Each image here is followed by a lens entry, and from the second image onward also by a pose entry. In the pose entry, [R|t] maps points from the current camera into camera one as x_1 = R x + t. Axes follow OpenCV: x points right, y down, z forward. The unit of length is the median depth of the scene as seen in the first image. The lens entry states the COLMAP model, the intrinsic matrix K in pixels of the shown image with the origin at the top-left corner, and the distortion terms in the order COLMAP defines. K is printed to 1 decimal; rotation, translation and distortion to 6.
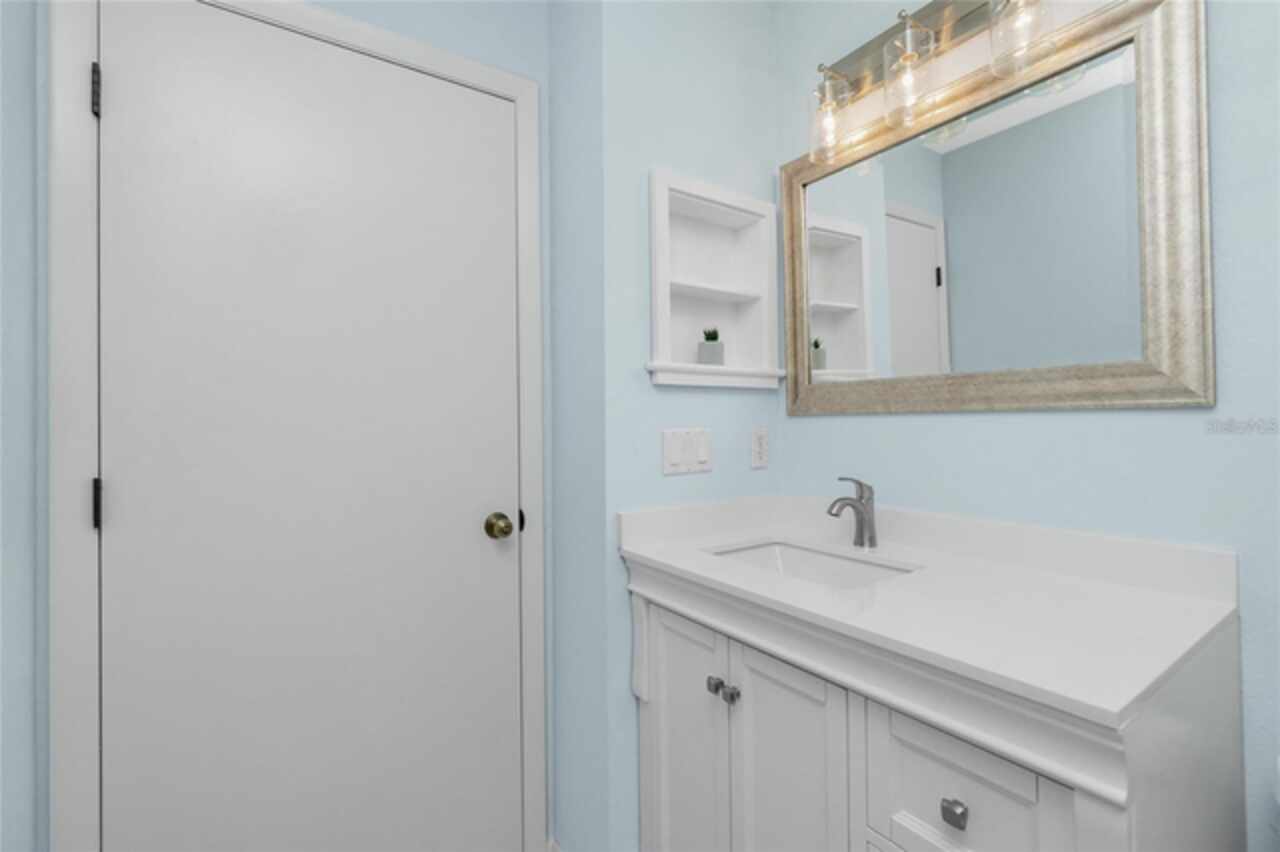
lens RADIAL K [[555.4, 0, 641.9], [0, 555.4, 423.7], [0, 0, 1]] dist [-0.000704, -0.000308]
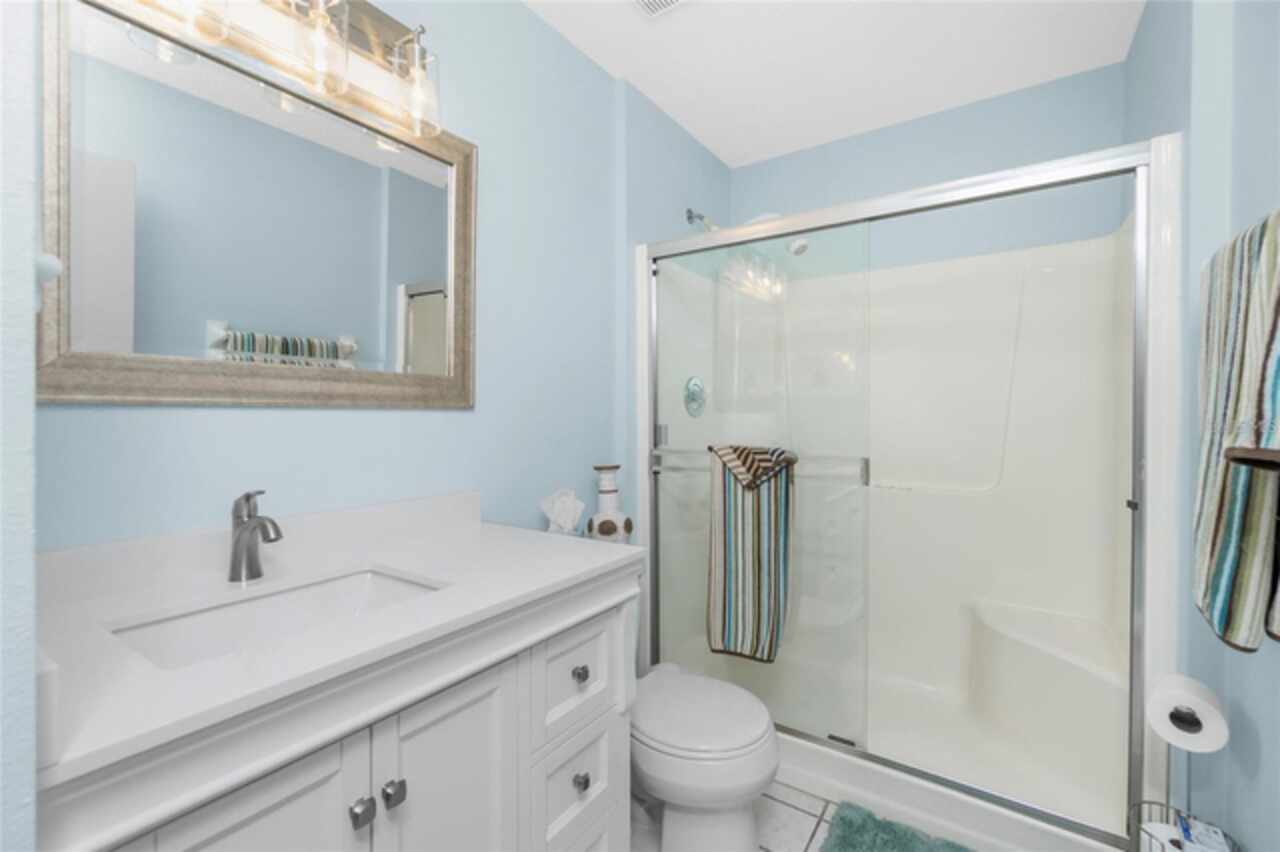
lens RADIAL K [[555.4, 0, 640.6], [0, 555.4, 420.3], [0, 0, 1]] dist [-0.000704, -0.000308]
pose [[-0.381082, 0.005295, 0.924526, -0.615795], [0.001503, 0.999986, -0.005107, 0.009621], [-0.924540, -0.000557, -0.381084, 0.966095]]
